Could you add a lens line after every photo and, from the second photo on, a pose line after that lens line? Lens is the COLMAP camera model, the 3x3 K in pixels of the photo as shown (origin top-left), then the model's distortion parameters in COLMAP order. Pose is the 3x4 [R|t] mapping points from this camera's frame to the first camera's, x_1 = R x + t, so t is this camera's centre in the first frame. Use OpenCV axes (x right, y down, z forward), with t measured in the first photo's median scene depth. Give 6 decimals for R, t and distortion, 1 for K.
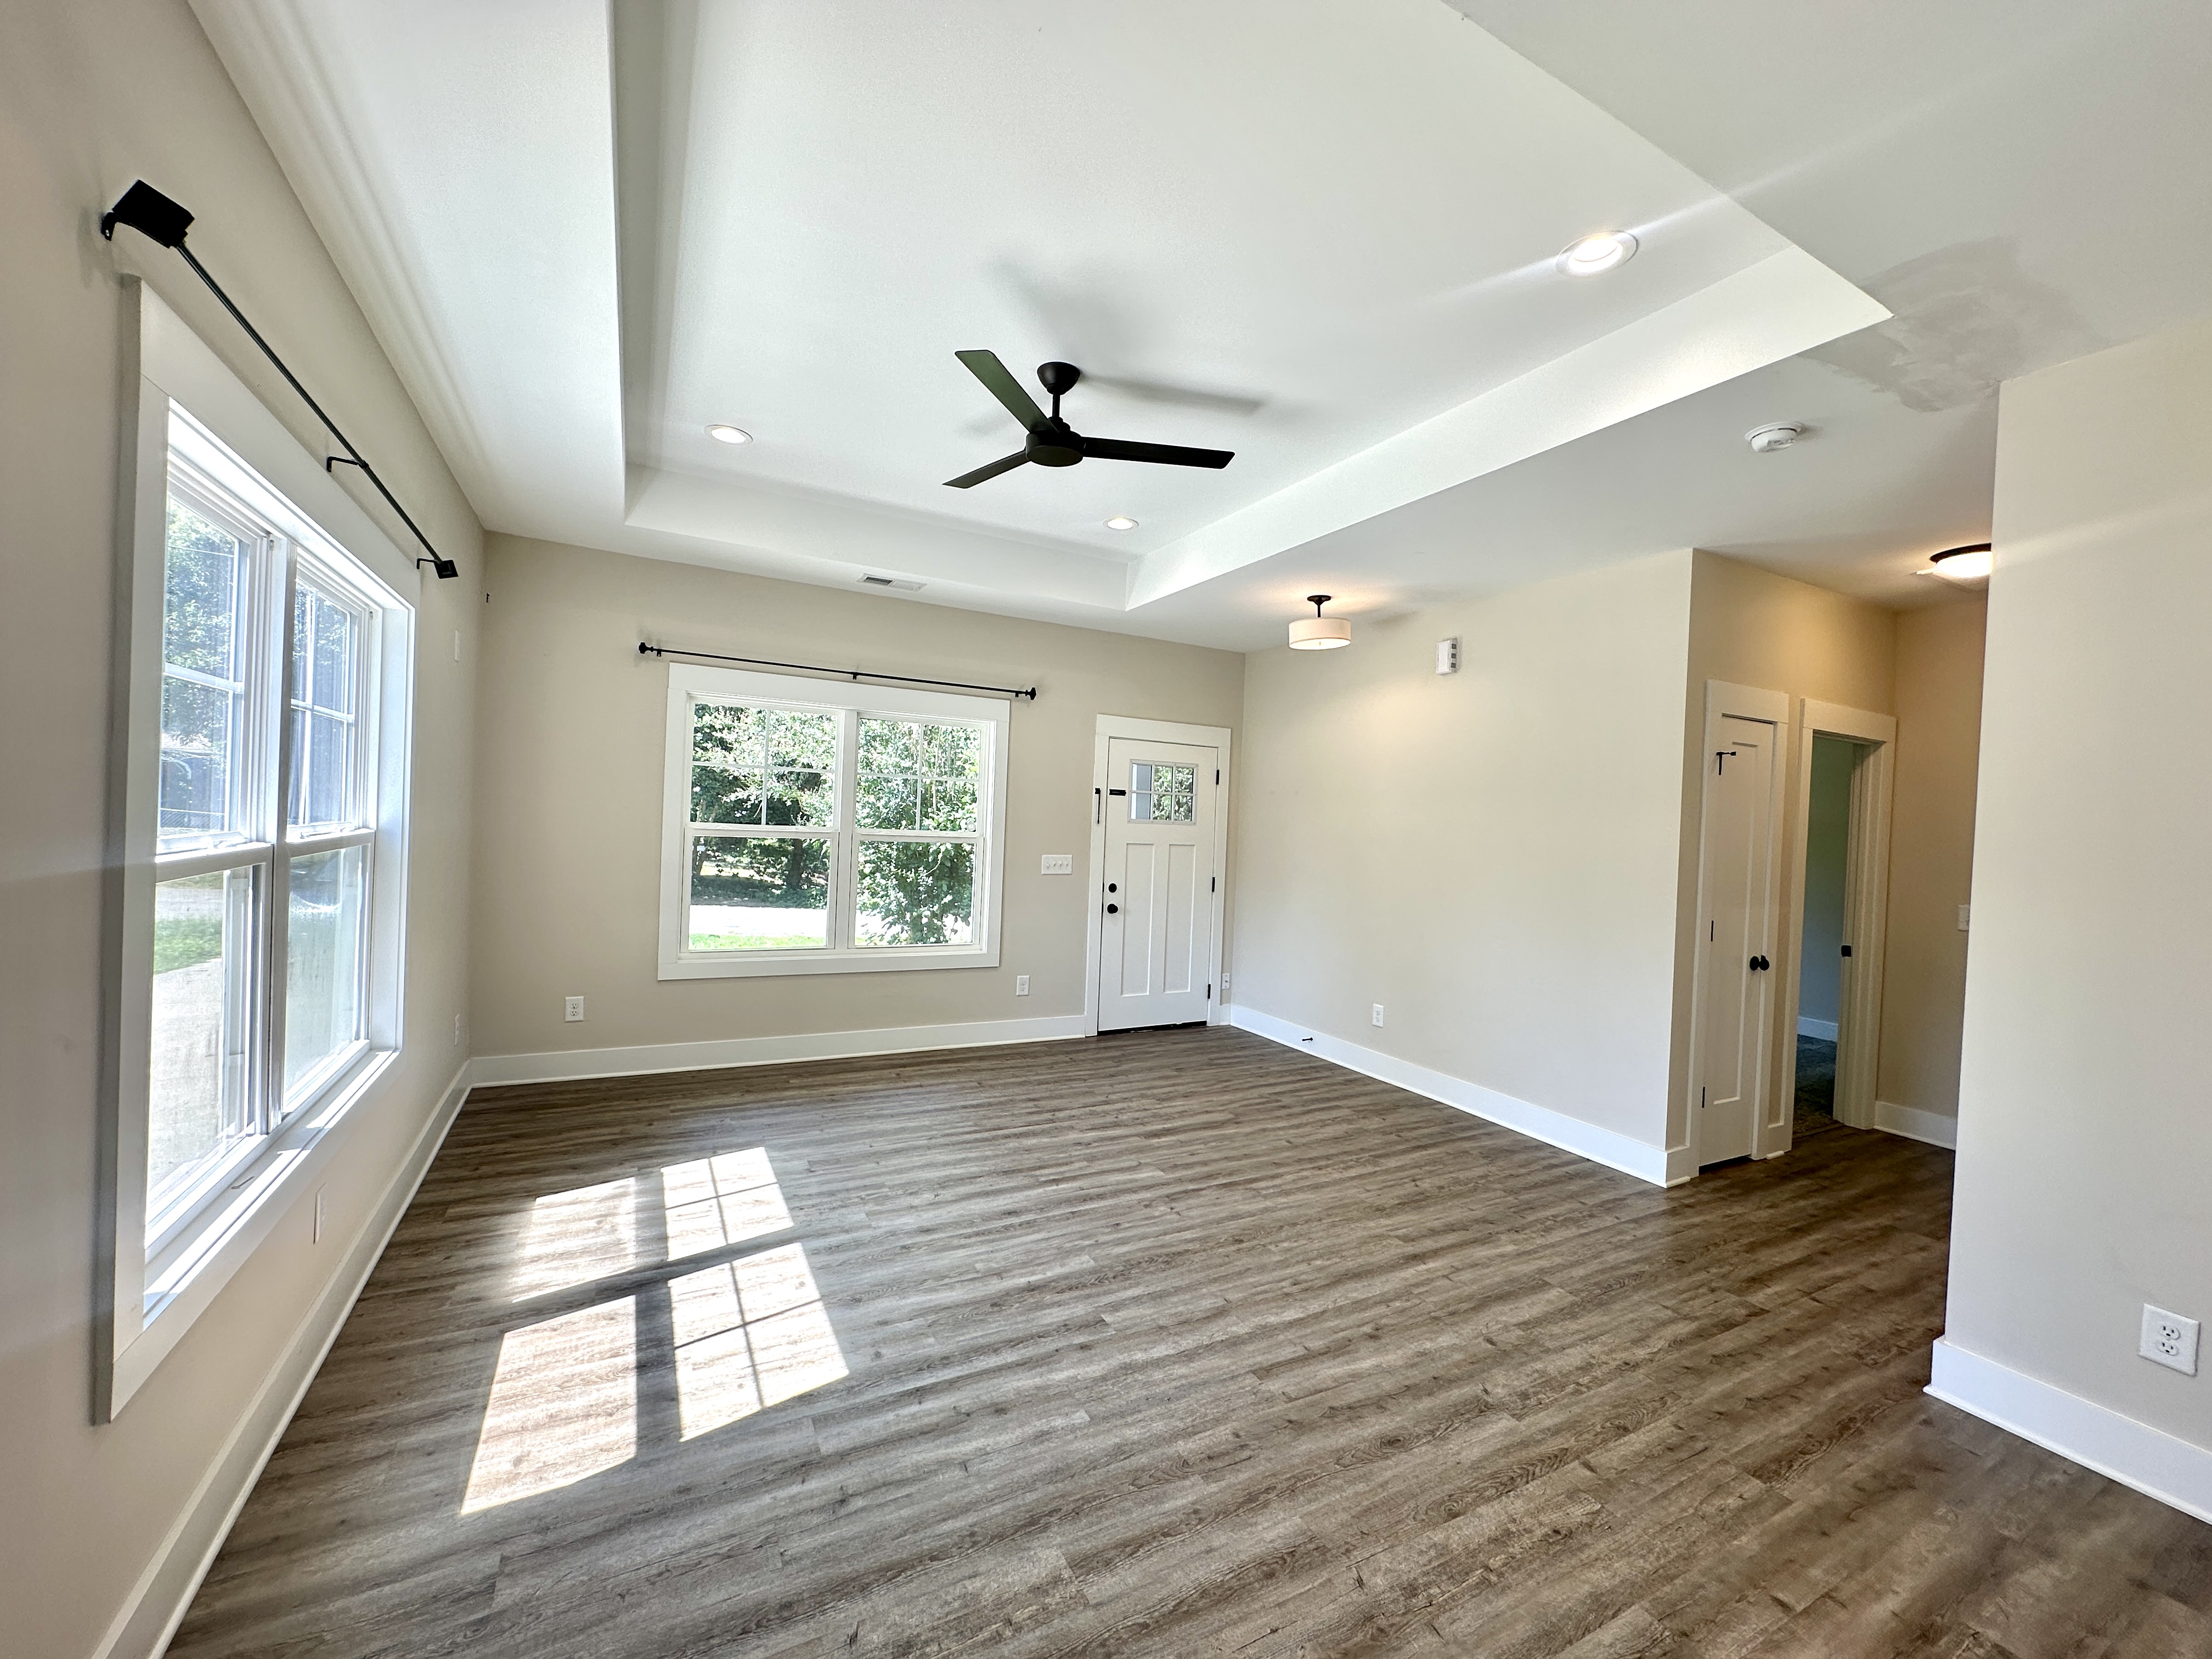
lens RADIAL K [[882.9, 0, 1102.2], [0, 882.9, 832.8], [0, 0, 1]] dist [-0.002761, 0.001308]
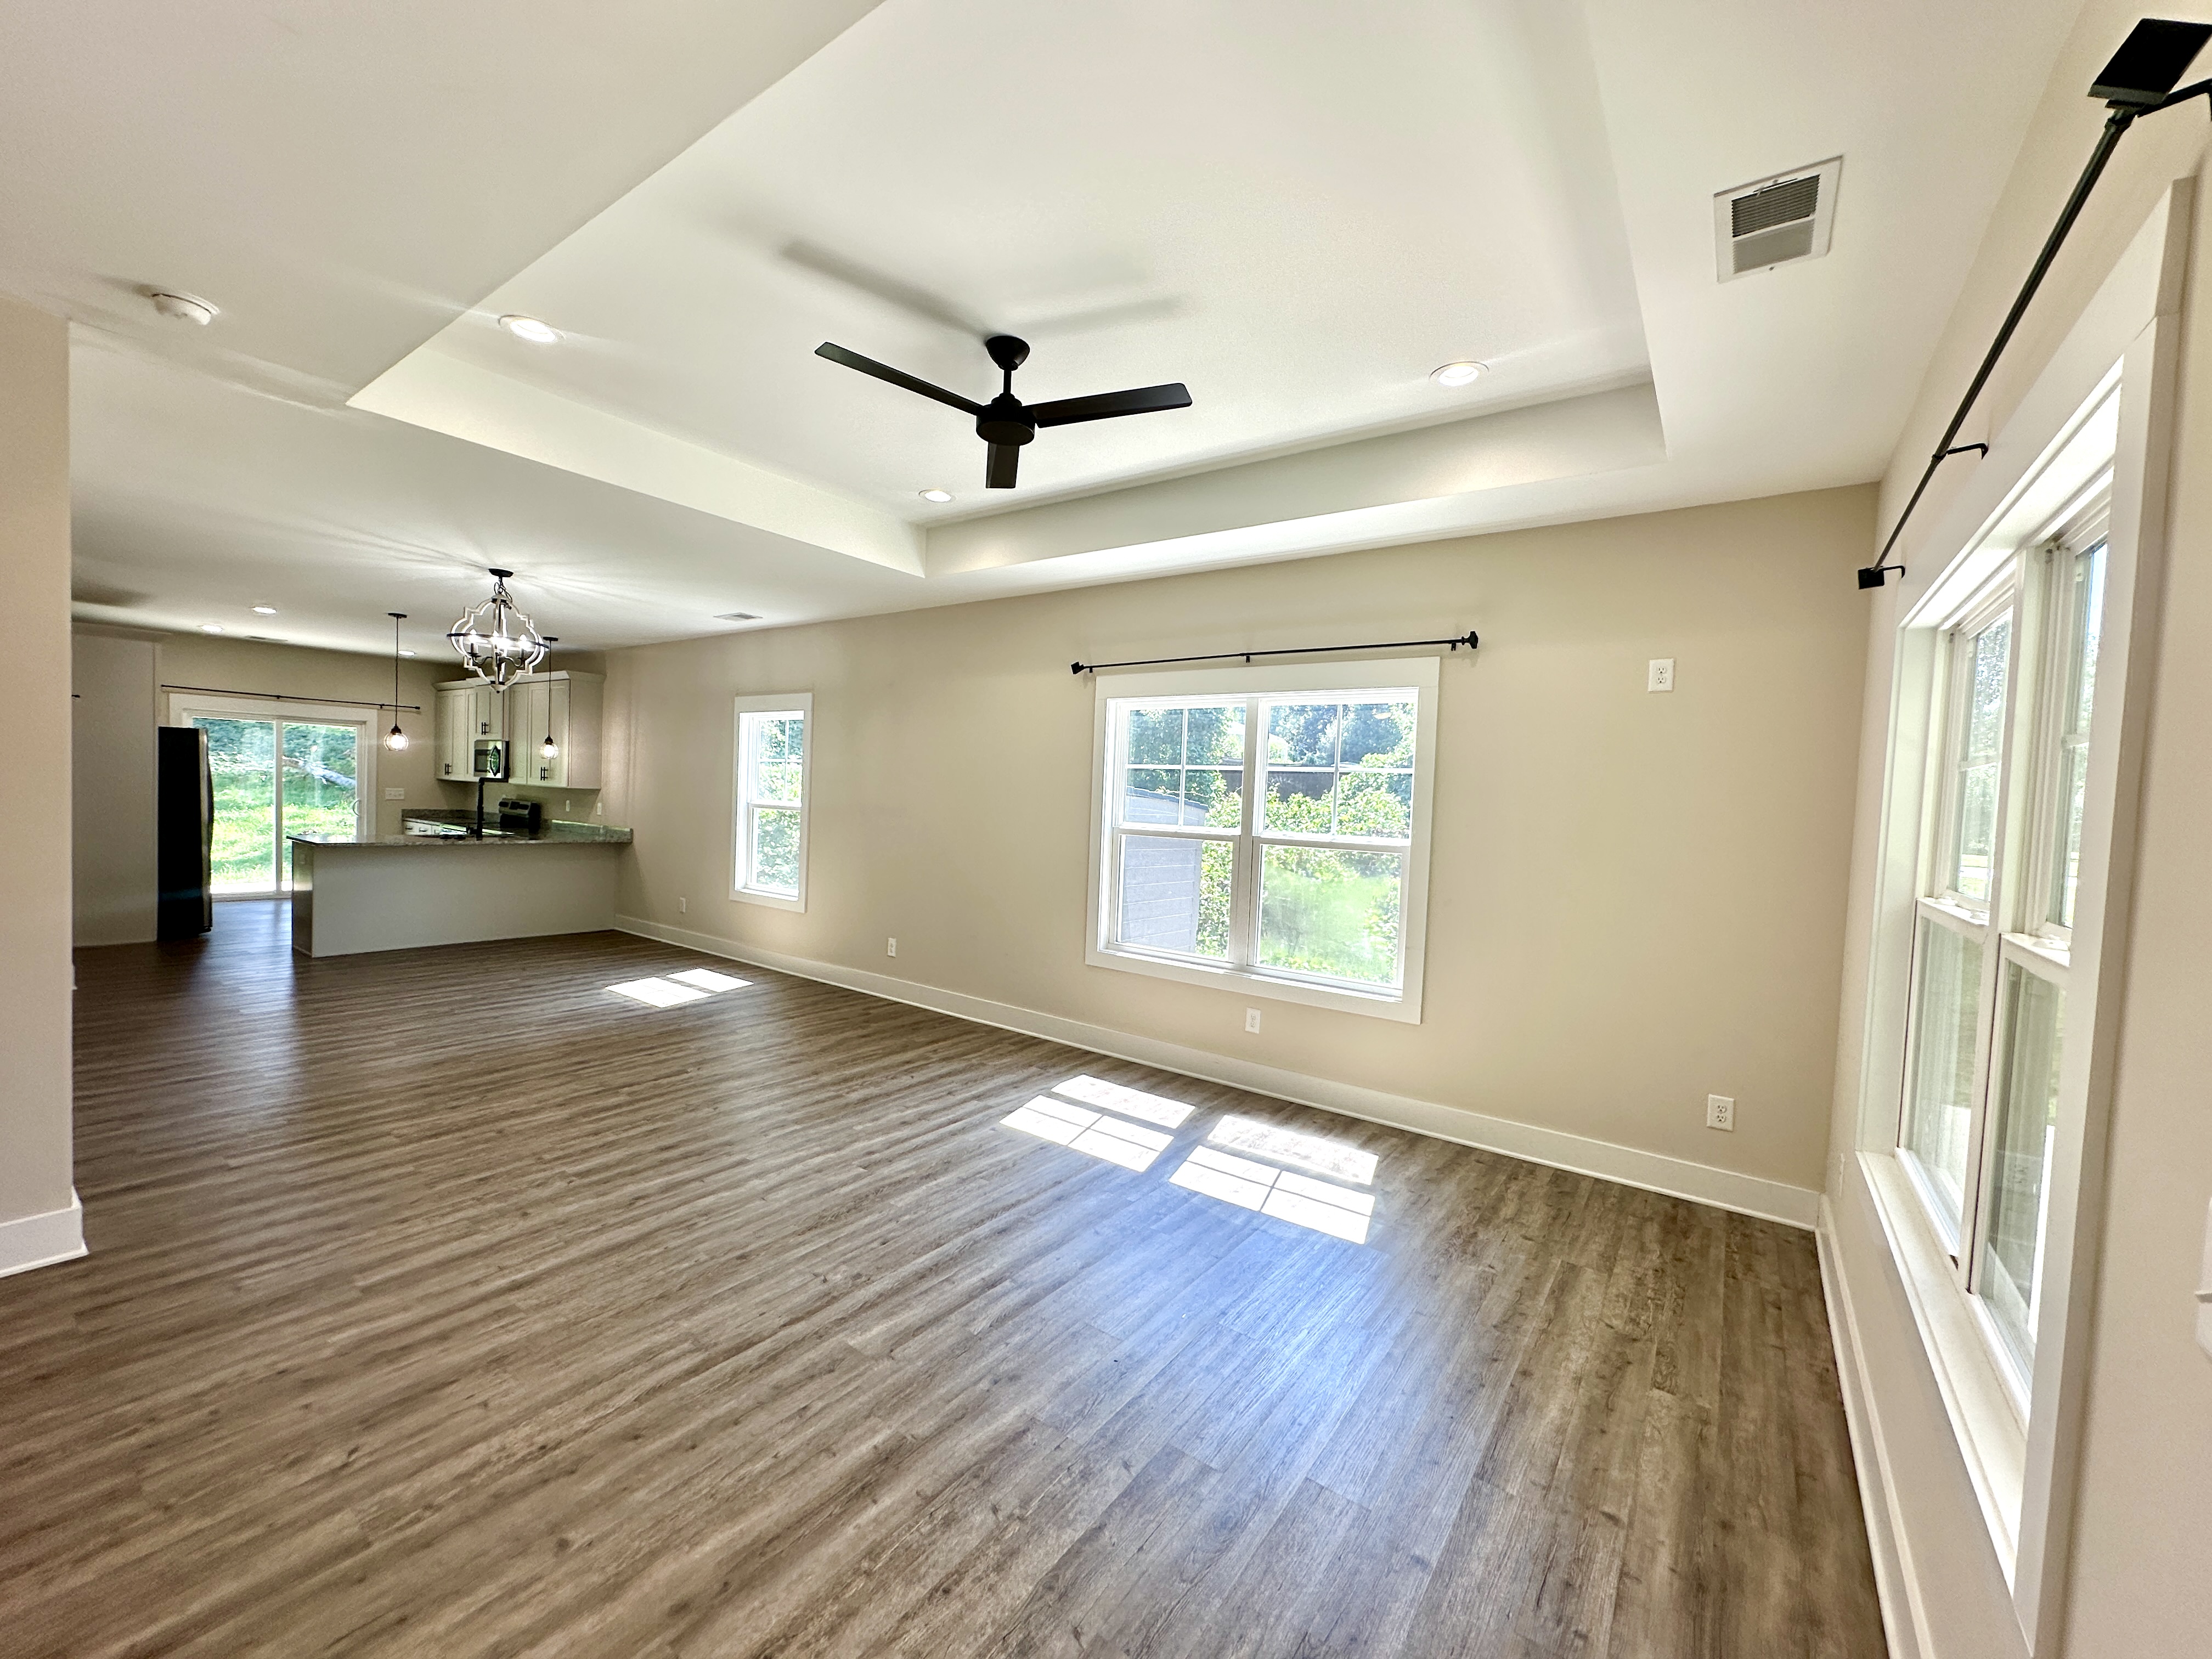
lens RADIAL K [[882.9, 0, 1101.3], [0, 882.9, 830.0], [0, 0, 1]] dist [-0.002761, 0.001308]
pose [[-0.896013, -0.064636, -0.439299, 0.261068], [-0.089507, 0.995331, 0.036115, -0.034222], [0.434914, 0.071680, -0.897615, 2.019629]]
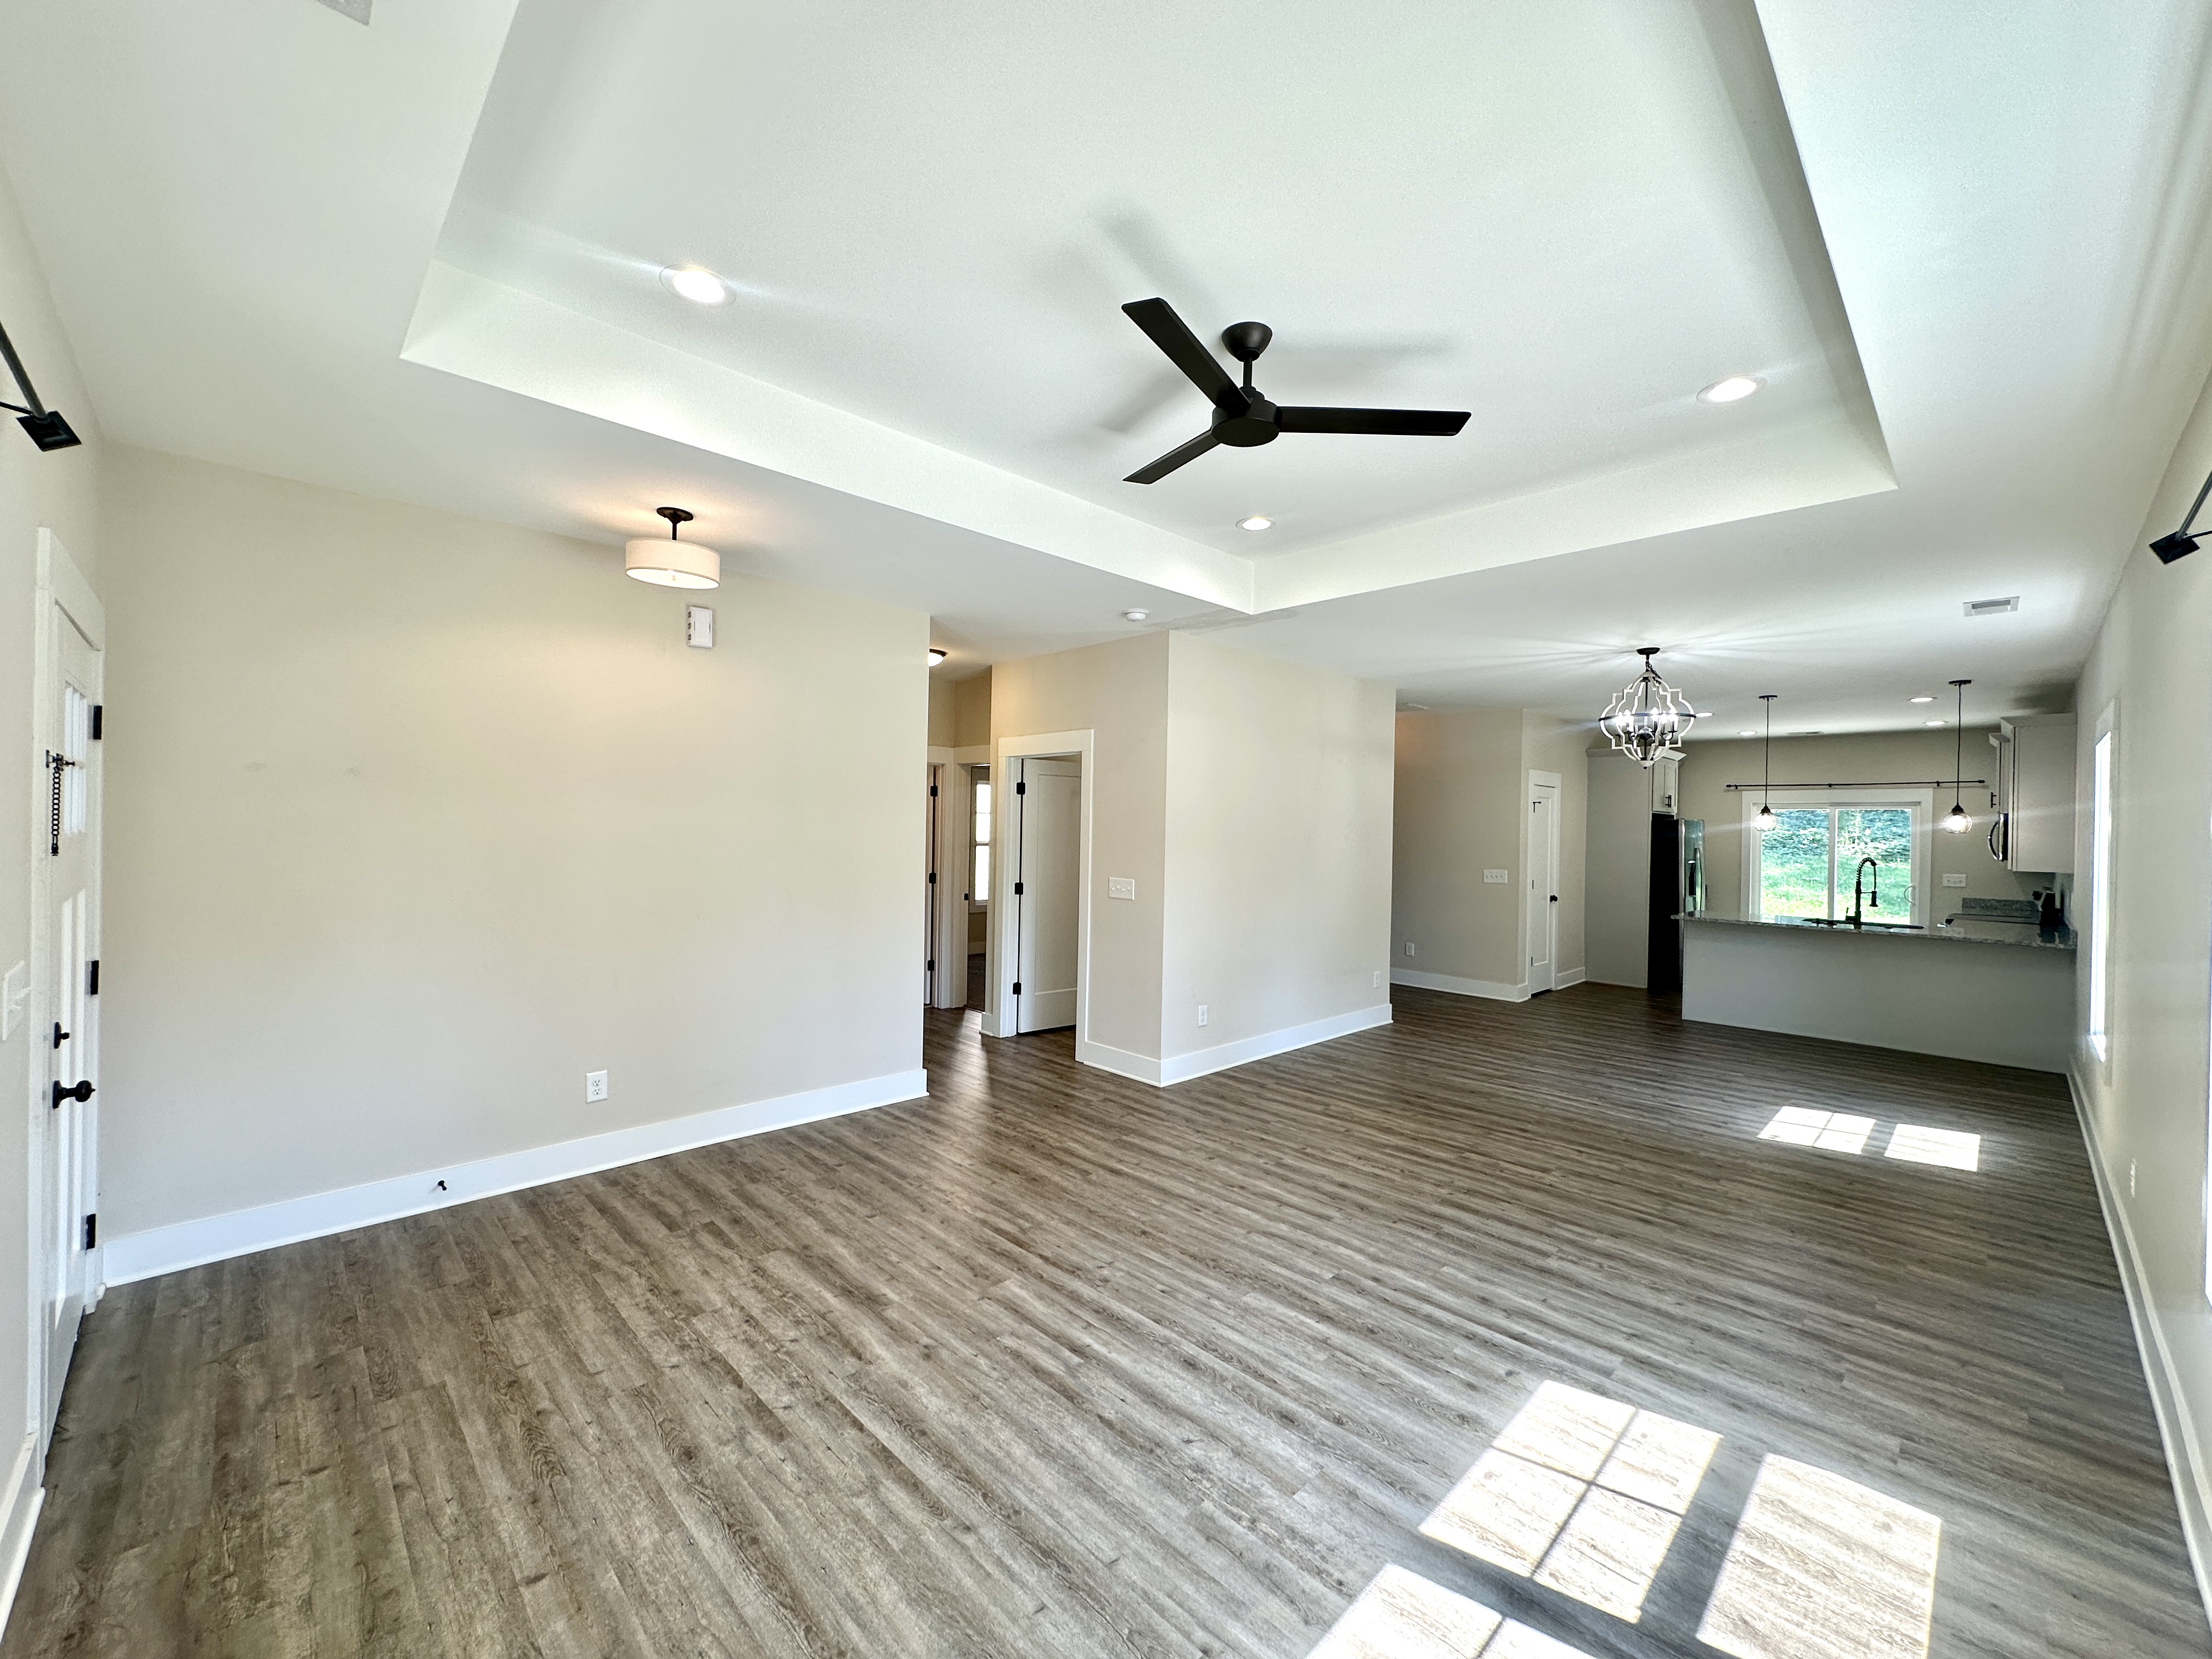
lens RADIAL K [[882.9, 0, 1108.1], [0, 882.9, 832.6], [0, 0, 1]] dist [-0.002761, 0.001308]
pose [[-0.281926, -0.053924, 0.957919, -0.880864], [-0.015328, 0.998545, 0.051700, -0.085556], [-0.959314, -0.000107, -0.282343, 1.411174]]
